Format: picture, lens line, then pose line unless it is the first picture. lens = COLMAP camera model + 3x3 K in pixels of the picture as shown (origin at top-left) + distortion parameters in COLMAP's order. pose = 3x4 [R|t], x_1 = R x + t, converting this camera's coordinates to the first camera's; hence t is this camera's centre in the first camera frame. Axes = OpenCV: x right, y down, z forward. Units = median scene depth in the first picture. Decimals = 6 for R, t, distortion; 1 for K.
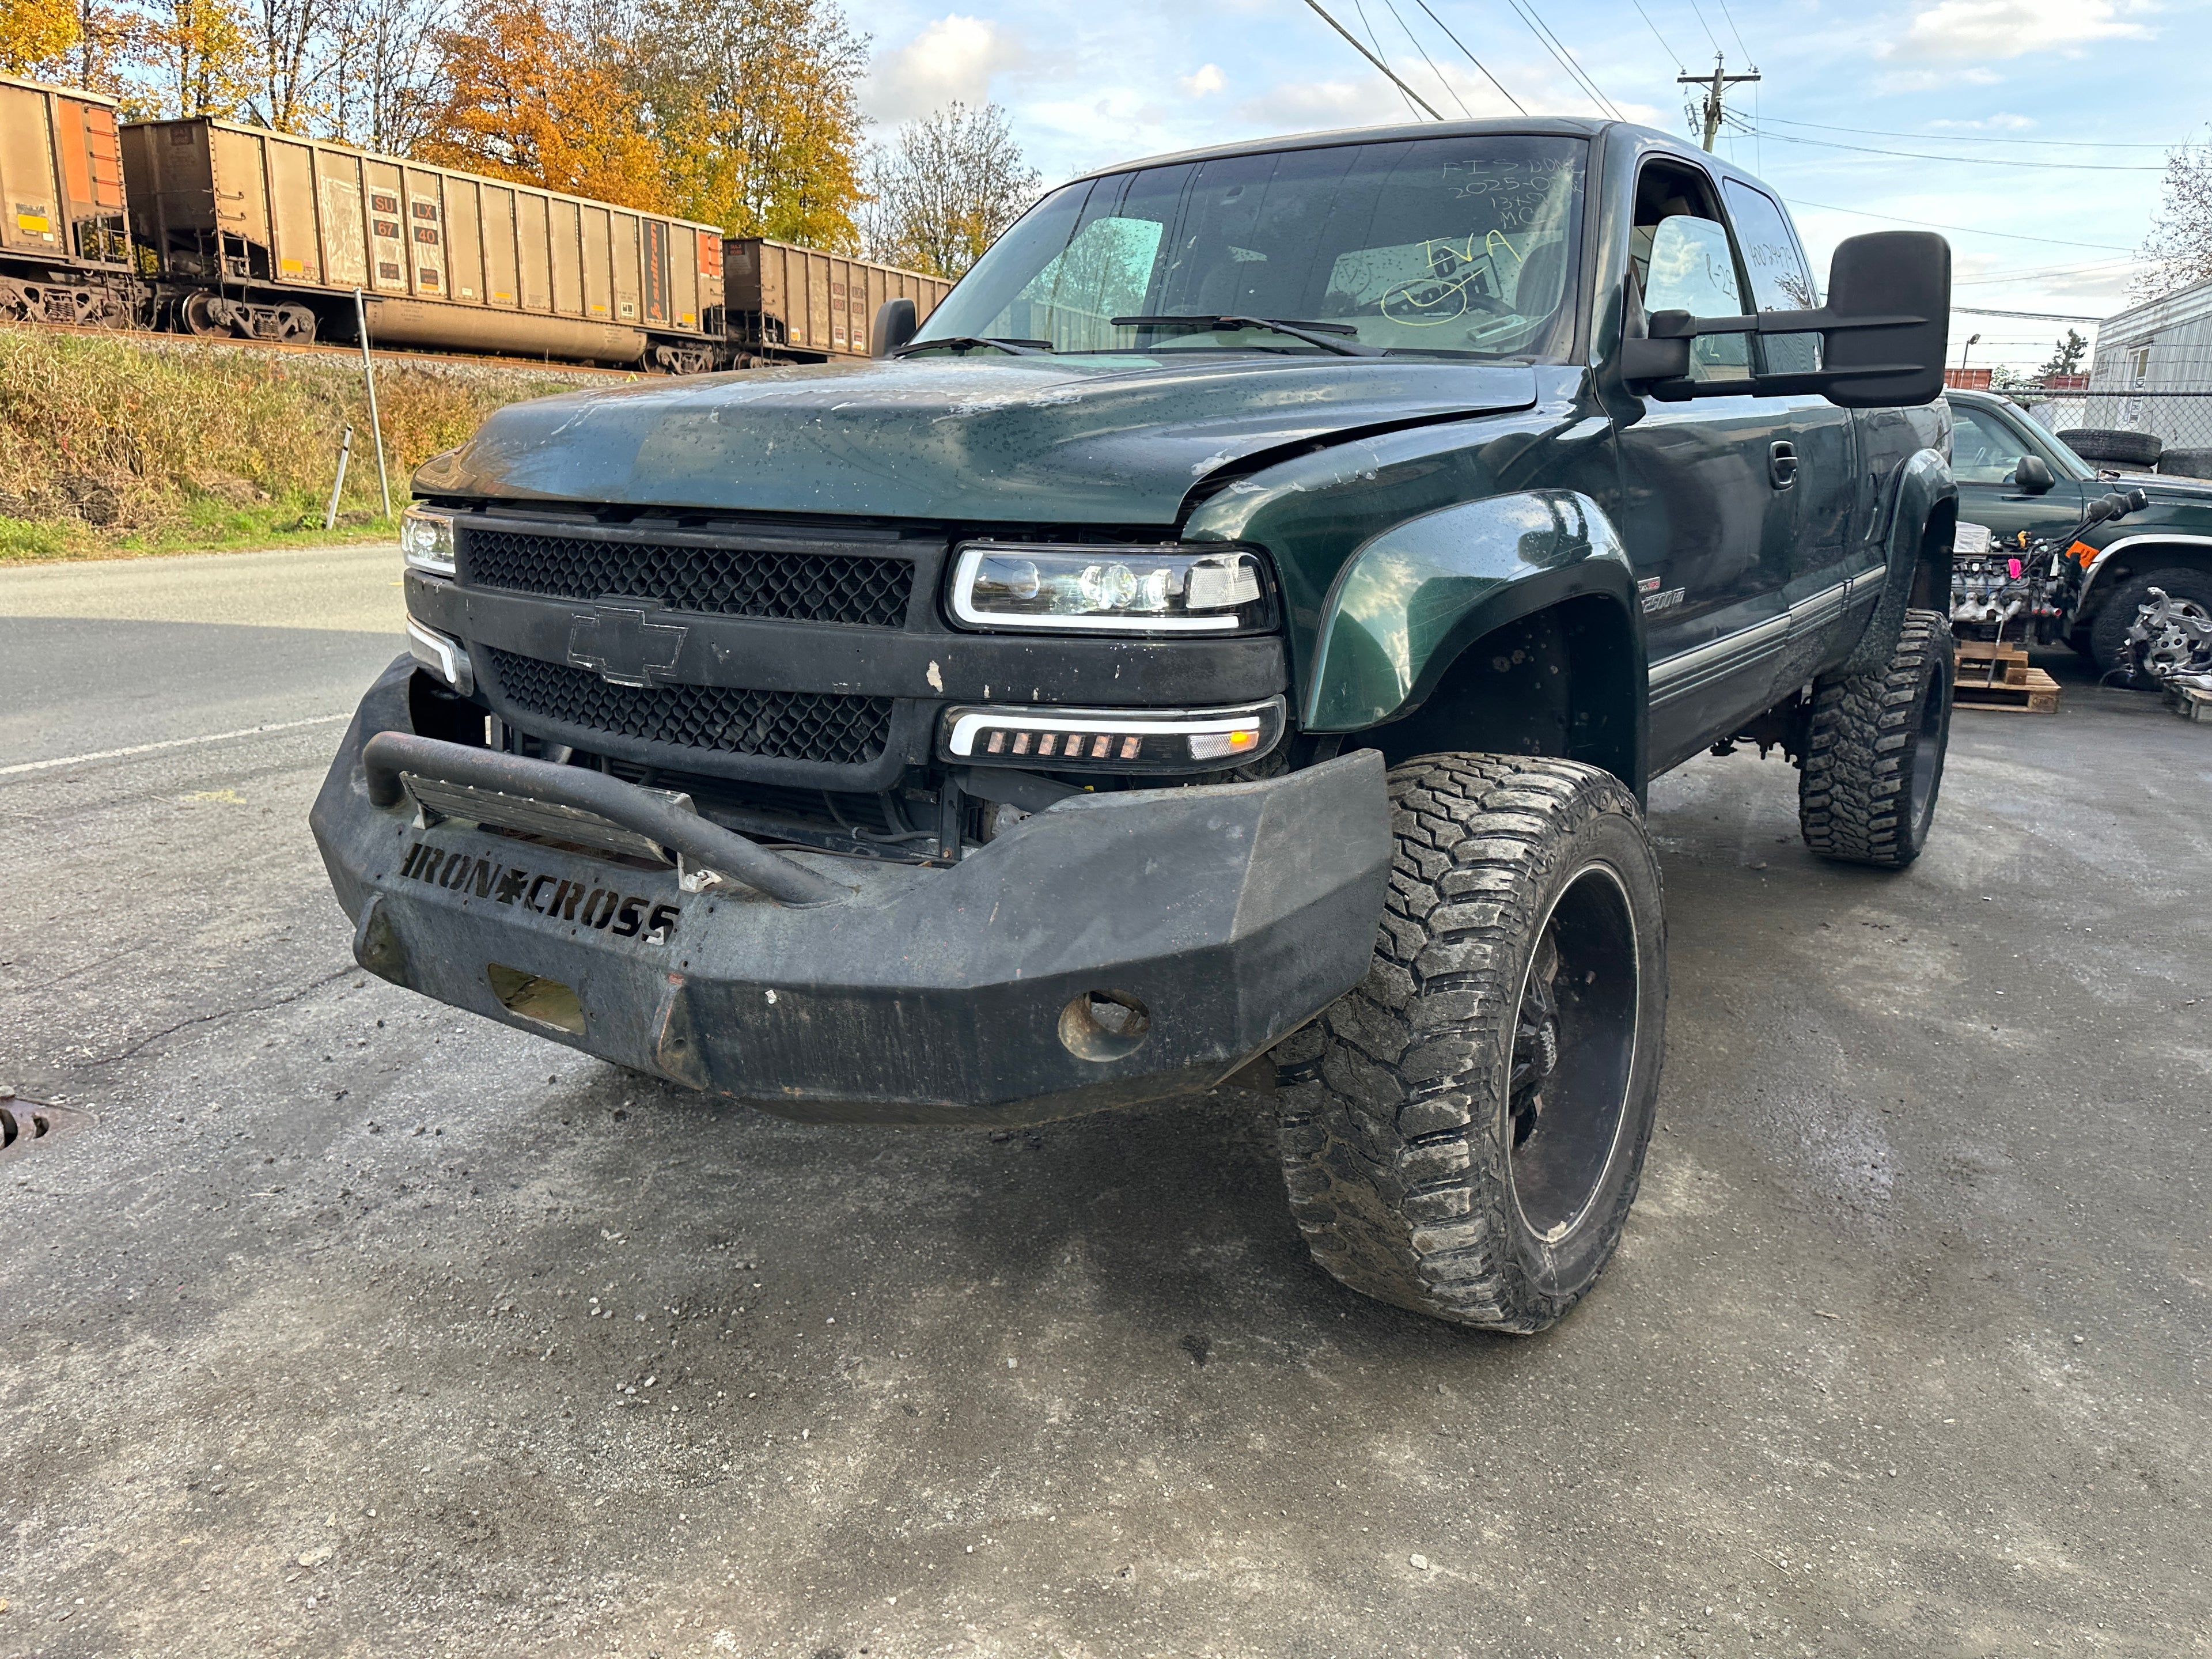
lens RADIAL K [[1555.5, 0, 1113.0], [0, 1555.5, 807.7], [0, 0, 1]] dist [0.033445, -0.040702]
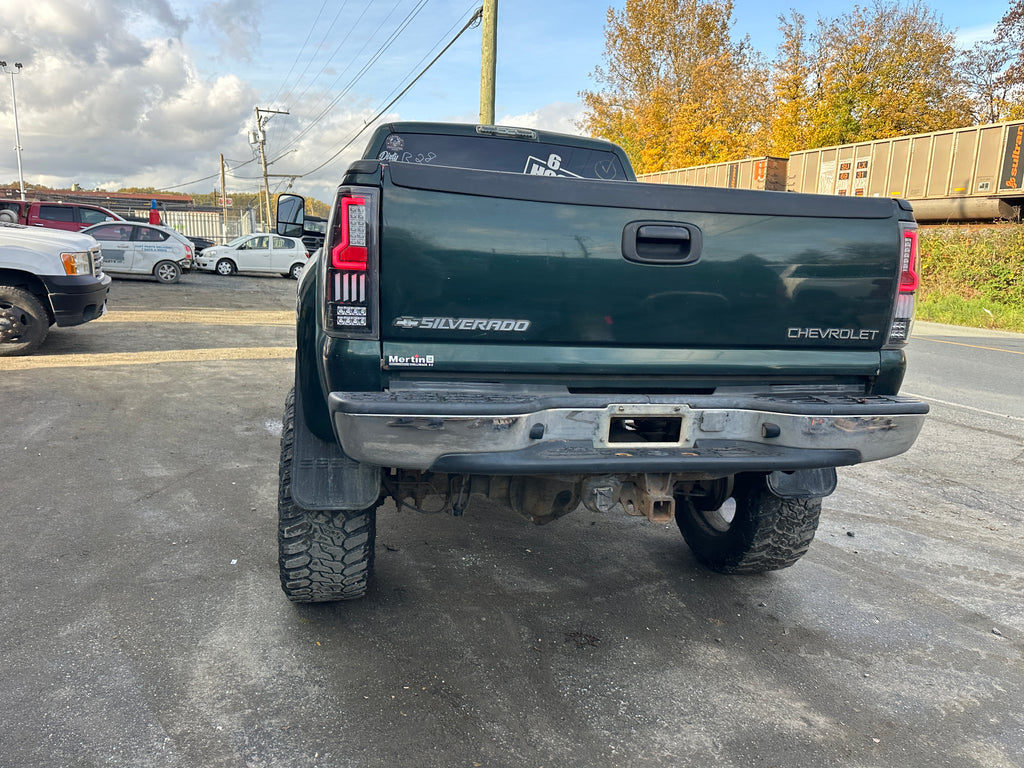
lens RADIAL K [[720.1, 0, 515.3], [0, 720.1, 373.9], [0, 0, 1]] dist [0.033445, -0.040702]
pose [[-0.667825, 0.078668, -0.740149, 1.731994], [-0.216119, 0.931064, 0.293960, -0.690419], [0.712251, 0.356274, -0.604786, 3.059063]]
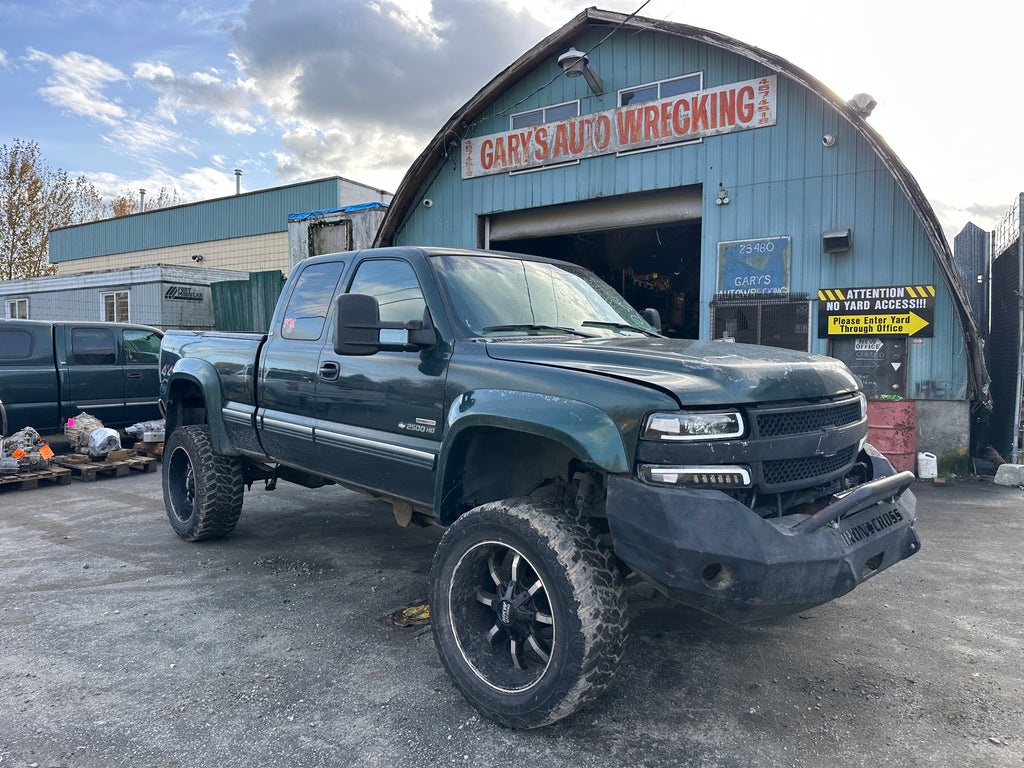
lens RADIAL K [[717.2, 0, 514.5], [0, 717.2, 377.1], [0, 0, 1]] dist [0.038584, -0.046947]
pose [[0.196746, -0.056598, 0.978820, -1.559921], [0.221705, 0.975042, 0.011817, -0.330629], [-0.955059, 0.214684, 0.204384, 1.120066]]
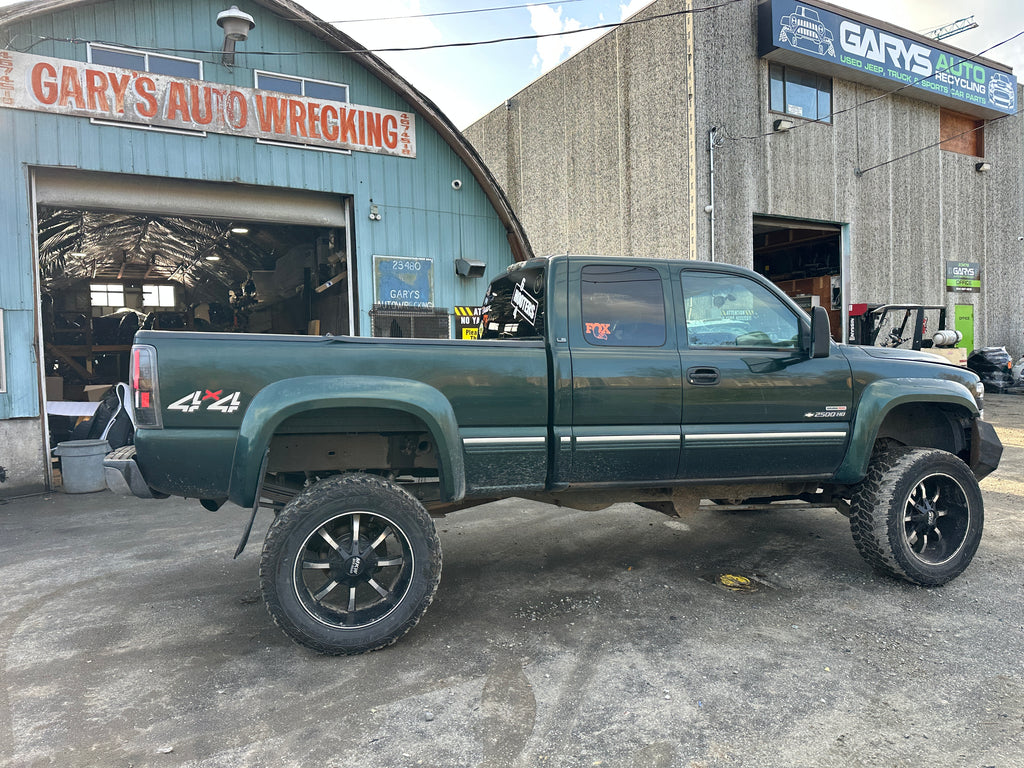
lens RADIAL K [[715.2, 0, 516.4], [0, 715.2, 389.5], [0, 0, 1]] dist [0.034058, -0.035652]
pose [[-0.787233, -0.040049, 0.615353, -0.721452], [0.136979, 0.961601, 0.237823, -0.854935], [-0.601249, 0.271513, -0.751519, 3.418017]]
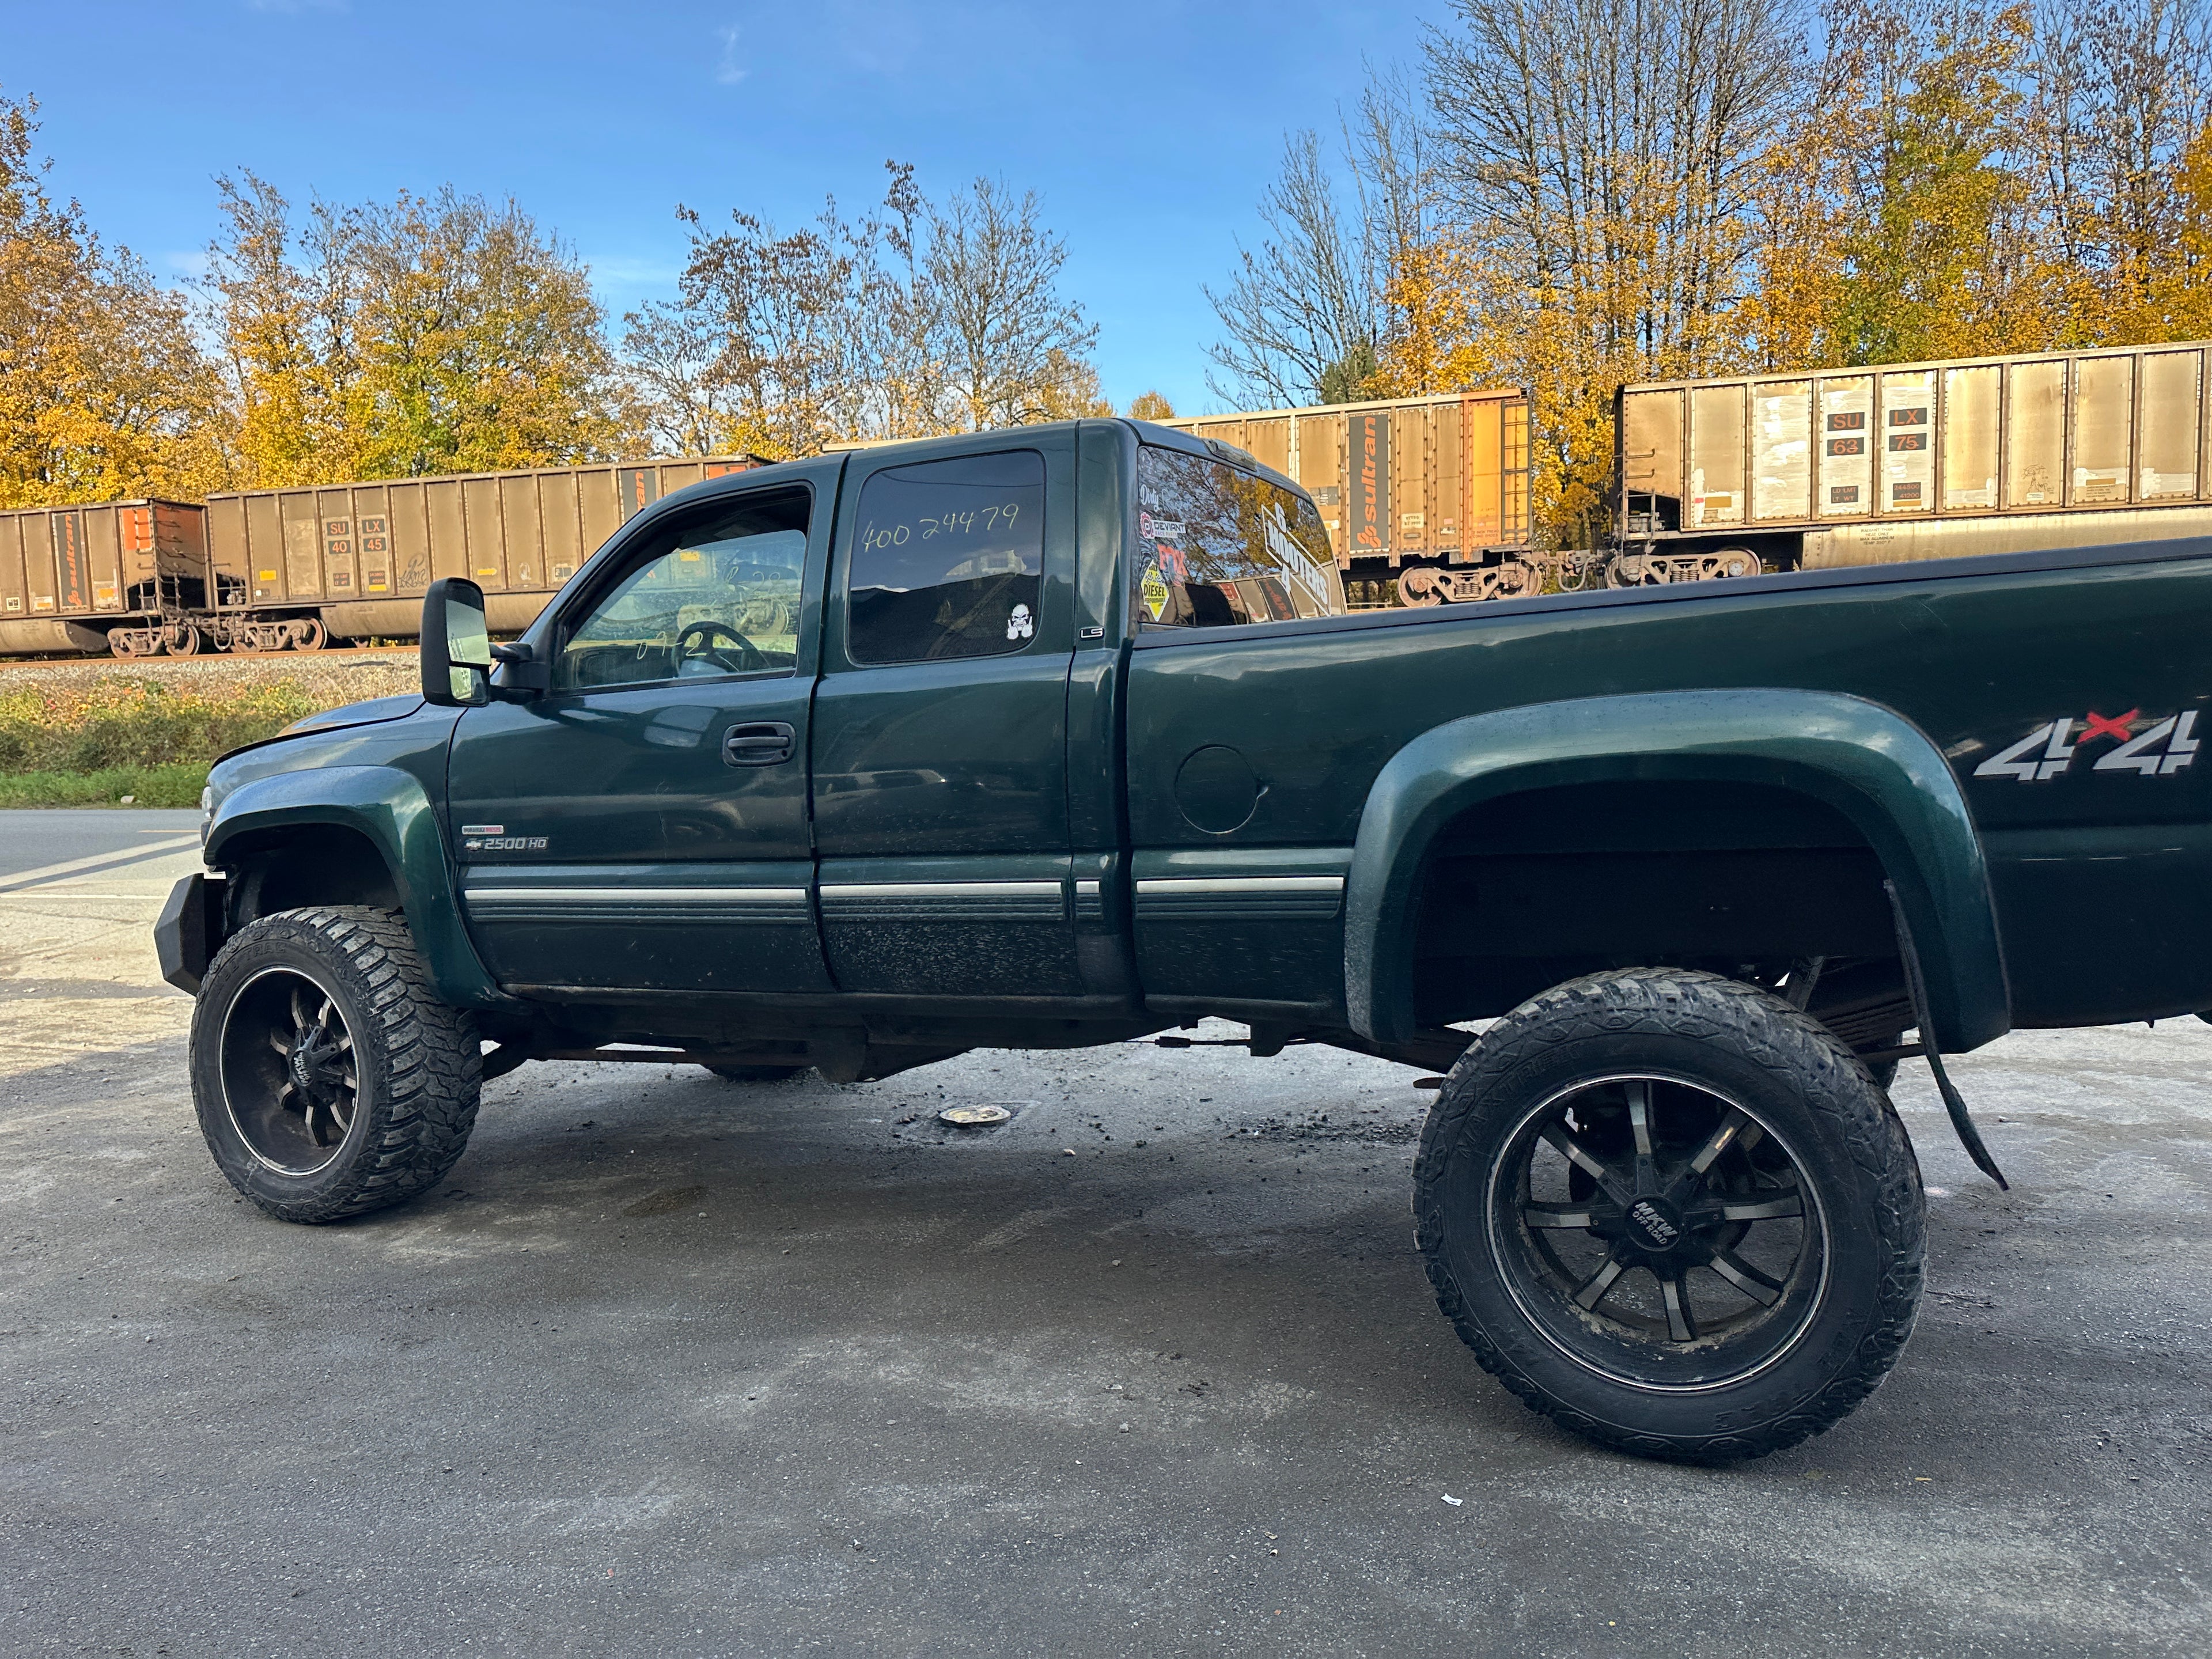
lens RADIAL K [[1543.6, 0, 1115.2], [0, 1543.6, 835.3], [0, 0, 1]] dist [0.058954, -0.082254]
pose [[0.162399, 0.060380, -0.984876, 2.153528], [-0.184002, 0.982471, 0.029892, -0.334451], [0.969417, 0.176365, 0.170662, 1.526747]]
